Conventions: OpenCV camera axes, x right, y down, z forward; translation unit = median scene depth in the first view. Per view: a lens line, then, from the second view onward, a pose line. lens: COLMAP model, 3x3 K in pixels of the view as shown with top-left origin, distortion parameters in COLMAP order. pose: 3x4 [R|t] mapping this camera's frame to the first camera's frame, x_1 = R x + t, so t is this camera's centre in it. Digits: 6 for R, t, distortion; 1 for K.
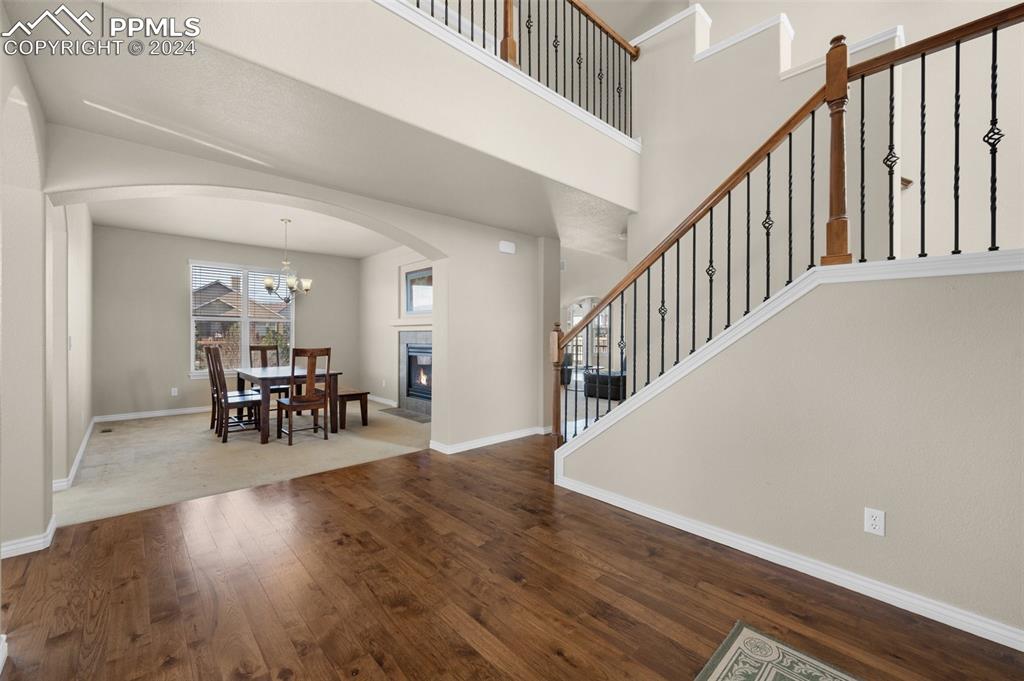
lens RADIAL K [[417.4, 0, 509.8], [0, 417.4, 334.8], [0, 0, 1]] dist [0.010611, -0.000136]
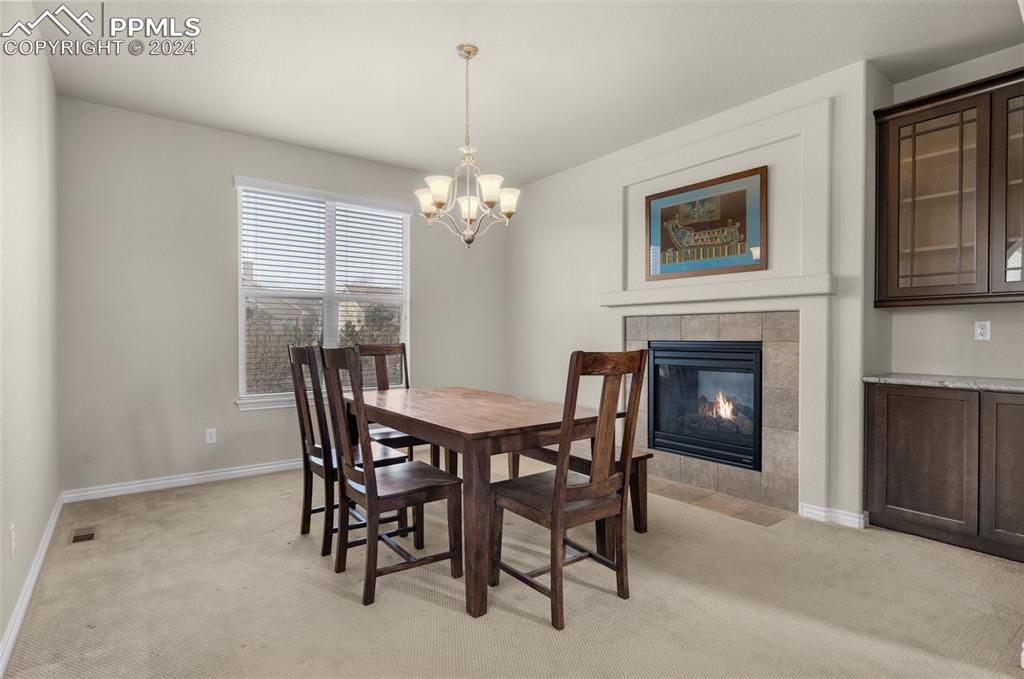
lens RADIAL K [[509.6, 0, 514.6], [0, 509.6, 338.4], [0, 0, 1]] dist [0.005295, 0.000491]
pose [[0.996582, -0.000621, -0.082609, -0.418627], [0.001375, 0.999958, 0.009065, 0.014432], [0.082600, -0.009147, 0.996541, 0.457861]]
